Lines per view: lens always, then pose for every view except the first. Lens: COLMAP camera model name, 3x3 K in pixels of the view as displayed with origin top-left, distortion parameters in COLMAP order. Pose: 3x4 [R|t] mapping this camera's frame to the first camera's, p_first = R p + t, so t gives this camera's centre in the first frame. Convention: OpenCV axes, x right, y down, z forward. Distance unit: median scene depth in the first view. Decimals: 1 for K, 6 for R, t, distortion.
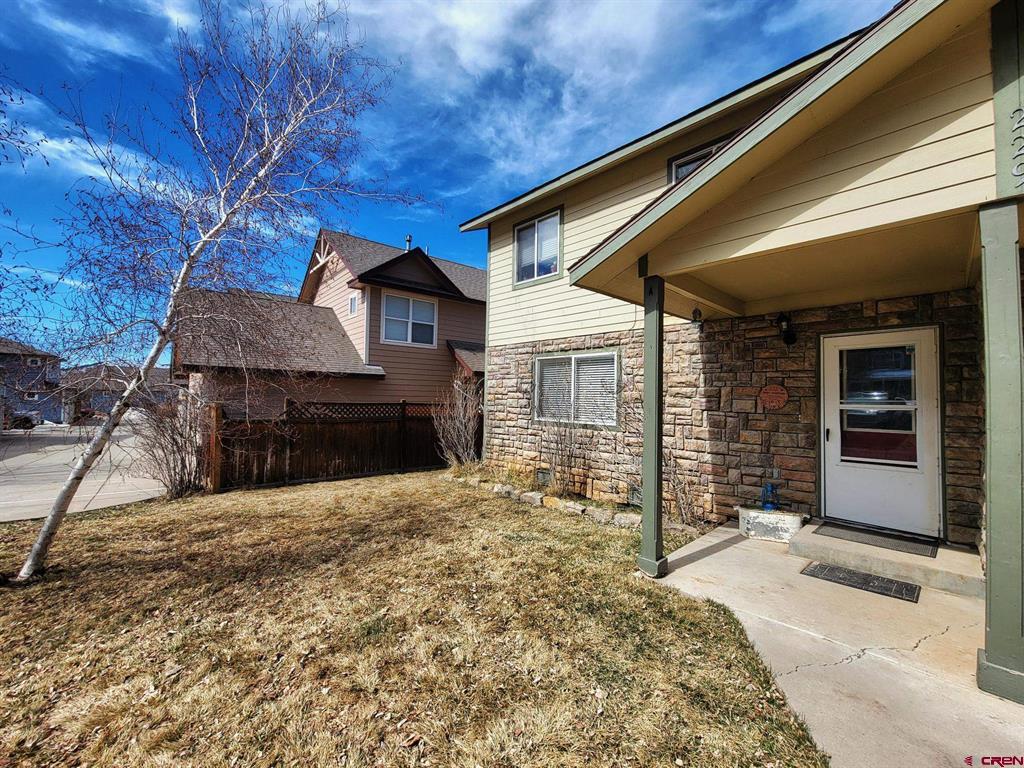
lens RADIAL K [[417.3, 0, 514.8], [0, 417.3, 387.1], [0, 0, 1]] dist [-0.003069, 0.000045]
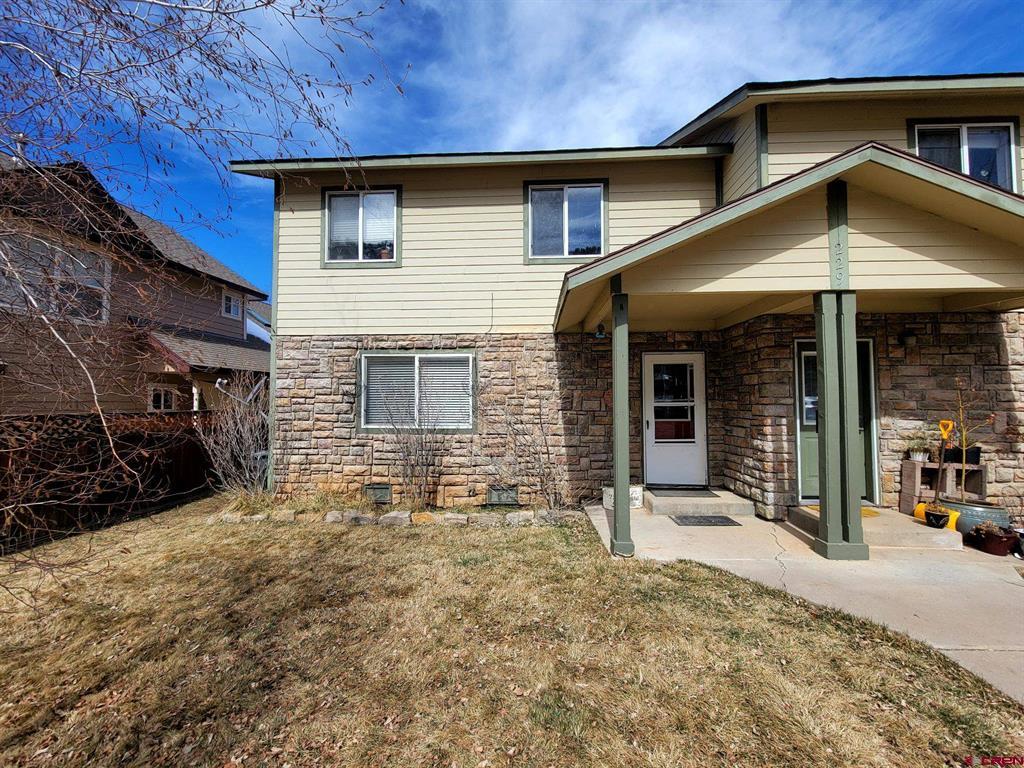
lens RADIAL K [[417.3, 0, 514.8], [0, 417.3, 387.1], [0, 0, 1]] dist [-0.003069, 0.000045]
pose [[0.725356, 0.006537, 0.688343, -0.364781], [-0.005108, 0.999978, -0.004114, -0.002053], [-0.688355, -0.000532, 0.725373, 0.204314]]
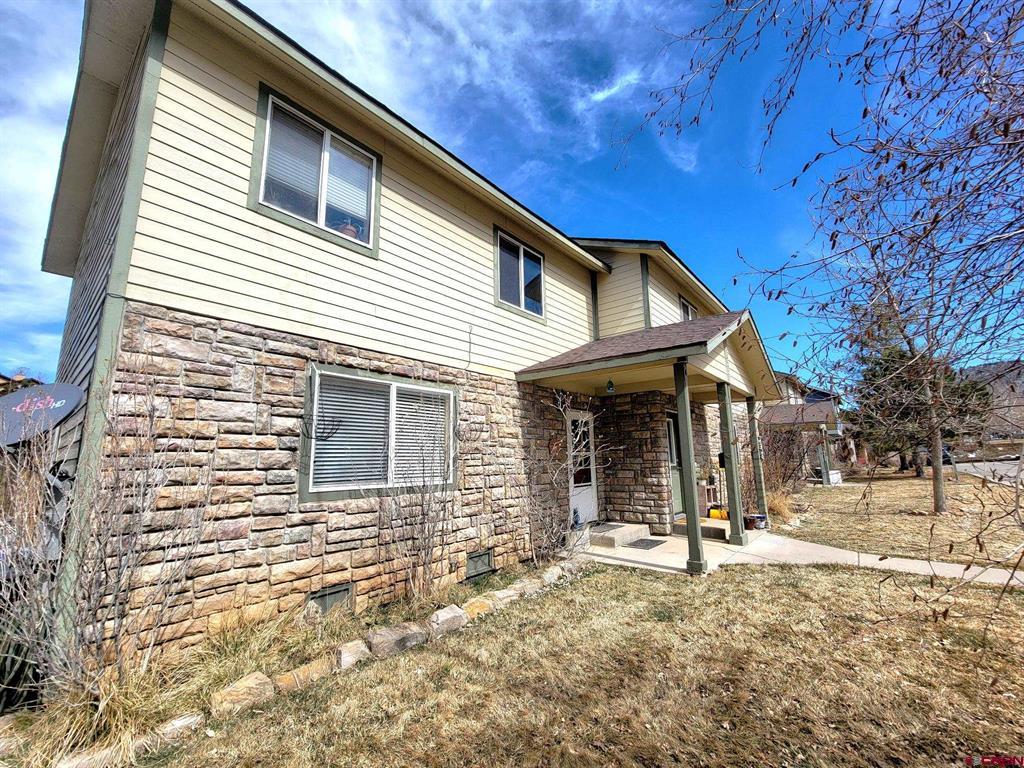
lens RADIAL K [[417.3, 0, 514.8], [0, 417.3, 387.1], [0, 0, 1]] dist [-0.003069, 0.000045]
pose [[-0.111595, 0.157194, 0.981242, -0.575825], [-0.014047, 0.987062, -0.159724, 0.036579], [-0.993654, -0.031608, -0.107943, 0.960790]]
